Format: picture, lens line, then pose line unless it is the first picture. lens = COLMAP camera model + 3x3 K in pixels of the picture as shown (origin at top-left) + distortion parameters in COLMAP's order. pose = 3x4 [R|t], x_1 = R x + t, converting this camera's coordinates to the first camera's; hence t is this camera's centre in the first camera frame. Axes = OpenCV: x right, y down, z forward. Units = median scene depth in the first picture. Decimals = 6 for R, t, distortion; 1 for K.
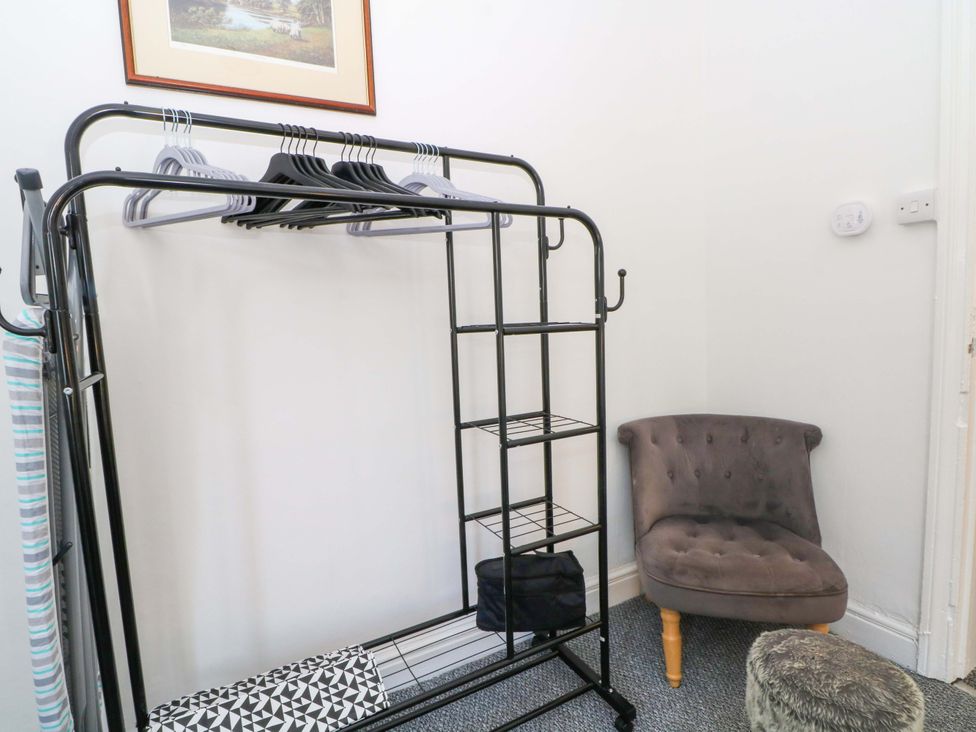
lens RADIAL K [[509.5, 0, 484.8], [0, 509.5, 365.8], [0, 0, 1]] dist [0.003412, -0.015310]
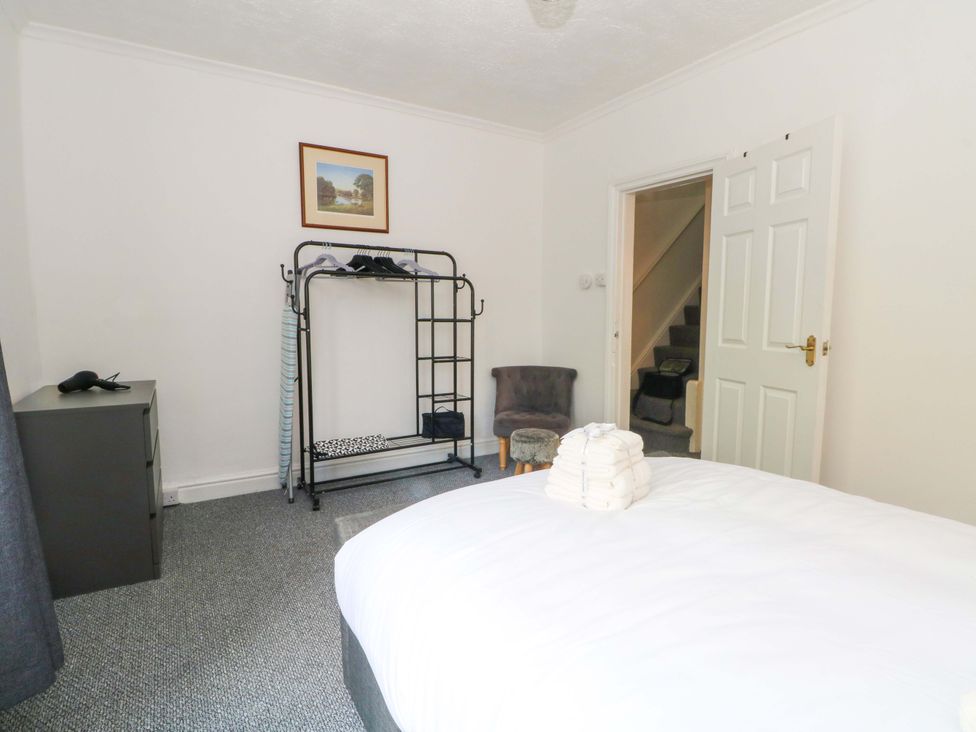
lens RADIAL K [[509.5, 0, 484.8], [0, 509.5, 365.8], [0, 0, 1]] dist [0.003412, -0.015310]
pose [[0.997220, 0.035120, 0.065721, 0.121801], [-0.034669, 0.999367, -0.008001, 0.171197], [-0.065961, 0.005700, 0.997806, -1.606621]]
